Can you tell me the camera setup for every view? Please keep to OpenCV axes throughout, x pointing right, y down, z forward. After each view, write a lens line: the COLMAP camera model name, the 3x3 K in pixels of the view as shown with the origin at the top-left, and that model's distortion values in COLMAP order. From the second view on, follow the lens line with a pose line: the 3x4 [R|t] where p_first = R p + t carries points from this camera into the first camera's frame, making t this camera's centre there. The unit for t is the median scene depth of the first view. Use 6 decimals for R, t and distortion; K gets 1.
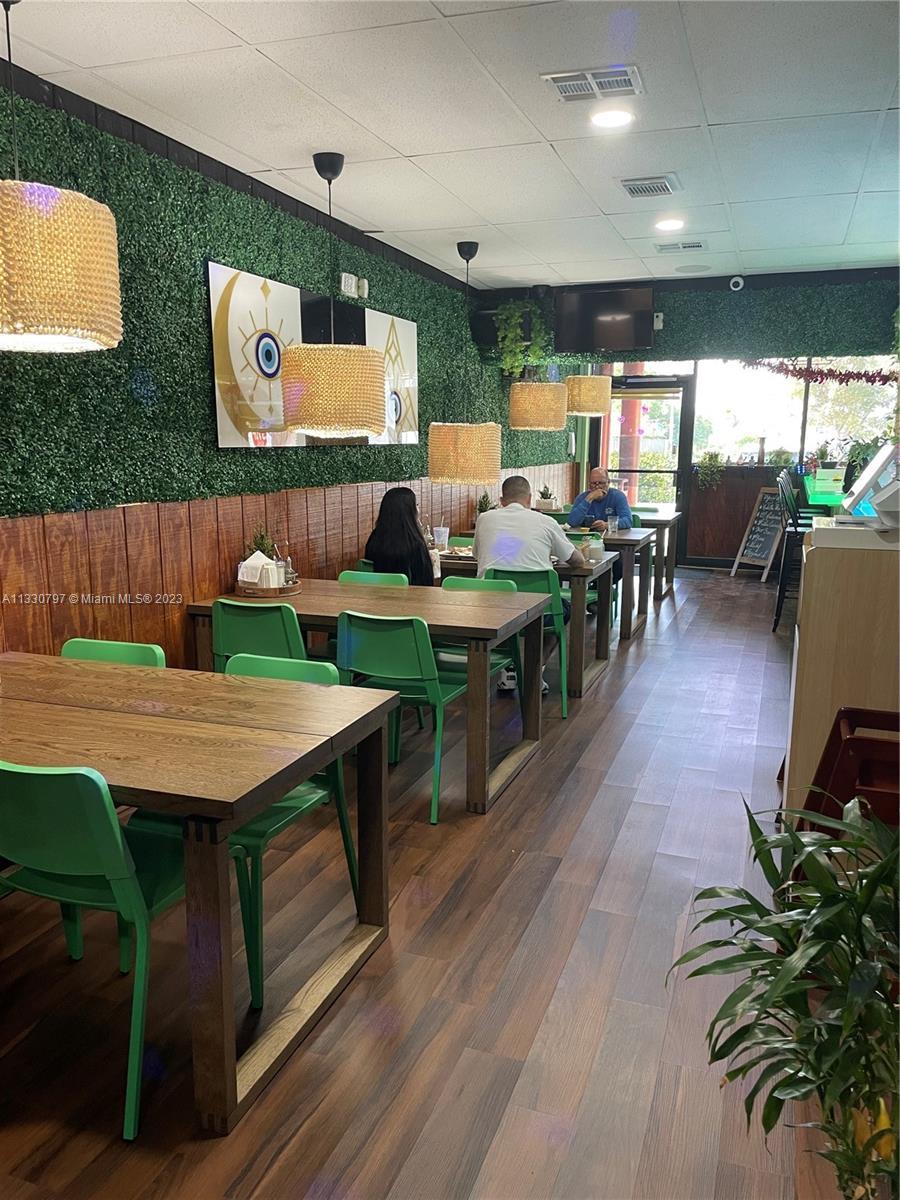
lens RADIAL K [[905.8, 0, 450.0], [0, 905.8, 600.0], [0, 0, 1]] dist [0.007636, 0.001925]
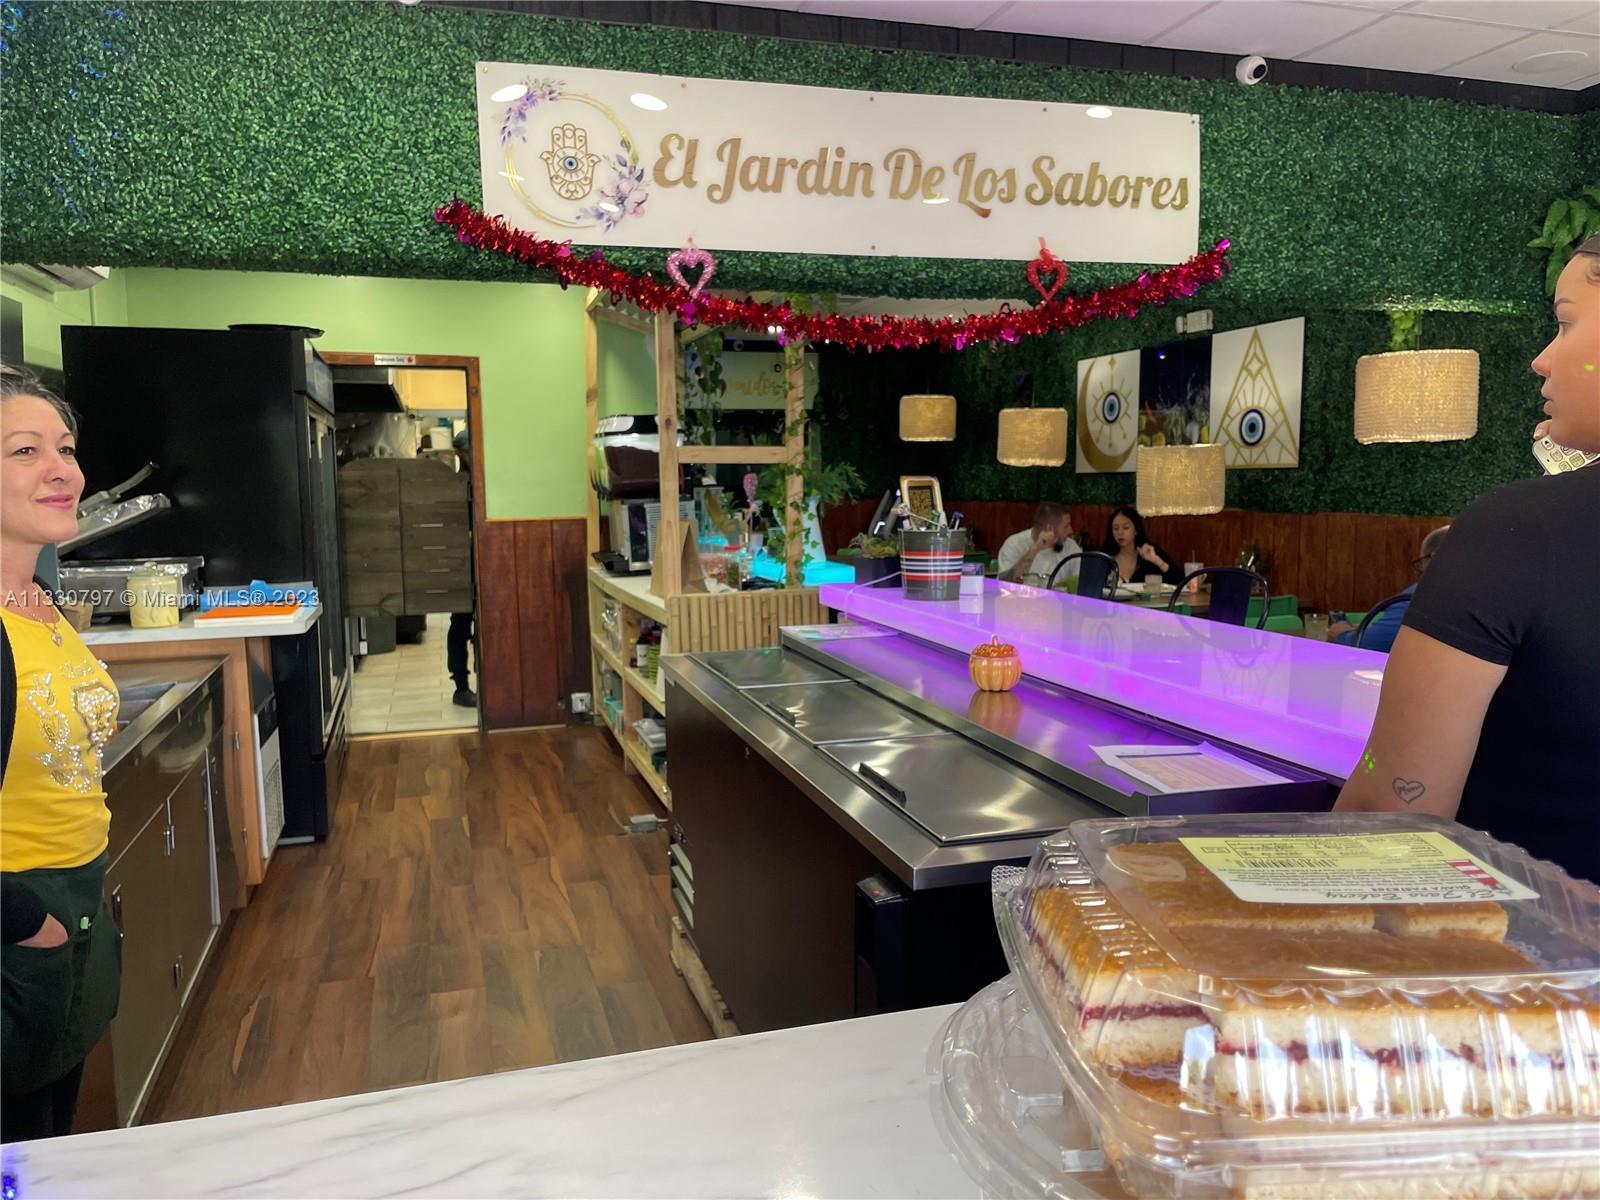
lens RADIAL K [[1207.7, 0, 800.0], [0, 1207.7, 600.0], [0, 0, 1]] dist [0.007636, 0.001925]
pose [[0.904101, 0.050902, -0.424276, 0.087257], [-0.075969, 0.996210, -0.042365, 0.072546], [0.420512, 0.070534, 0.904541, -0.441052]]
